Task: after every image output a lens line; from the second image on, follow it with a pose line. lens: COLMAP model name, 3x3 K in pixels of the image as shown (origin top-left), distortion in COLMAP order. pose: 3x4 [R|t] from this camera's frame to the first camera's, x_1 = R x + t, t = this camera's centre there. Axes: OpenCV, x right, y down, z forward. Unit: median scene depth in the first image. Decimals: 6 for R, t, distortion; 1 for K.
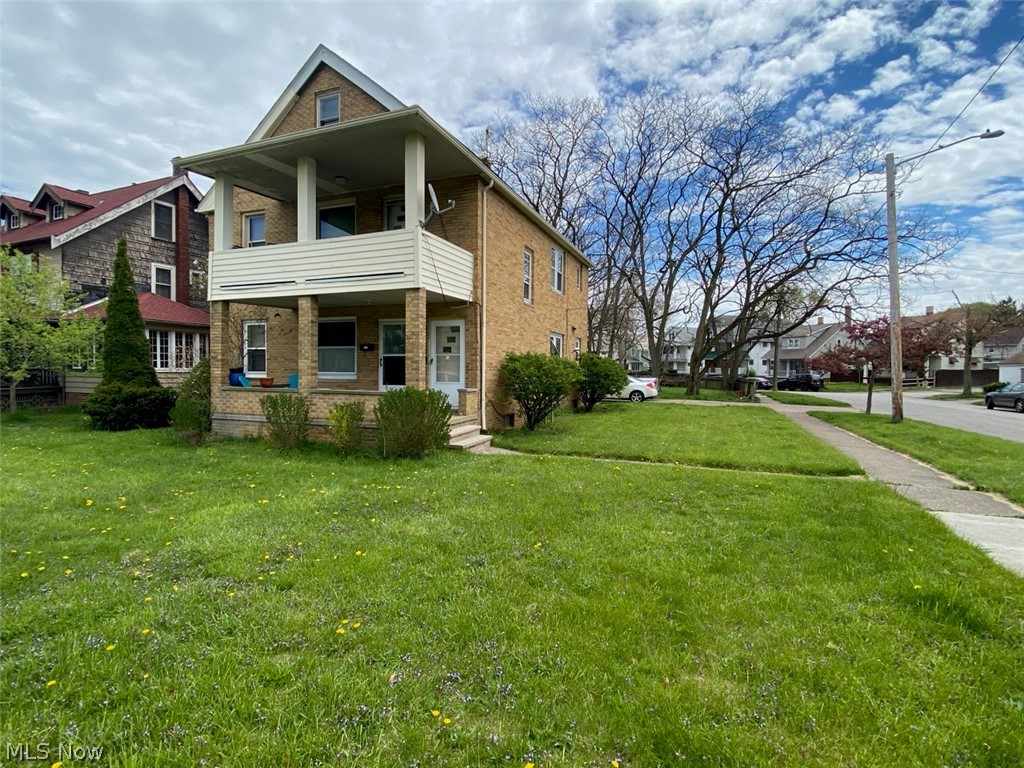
lens RADIAL K [[483.8, 0, 515.8], [0, 483.8, 380.3], [0, 0, 1]] dist [0.011836, -0.018141]
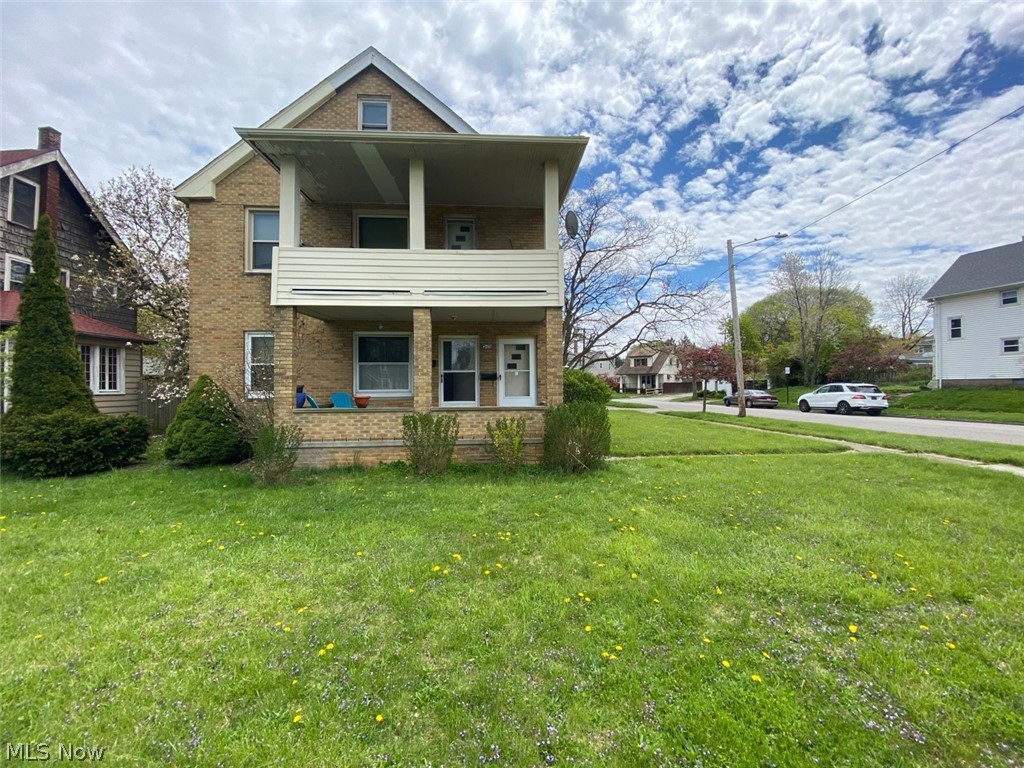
lens RADIAL K [[412.1, 0, 510.2], [0, 412.1, 382.4], [0, 0, 1]] dist [0.002239, -0.013945]
pose [[0.907063, -0.010768, 0.420857, -0.388805], [0.025050, 0.999282, -0.028422, -0.002072], [-0.420249, 0.036323, 0.906681, 0.136310]]
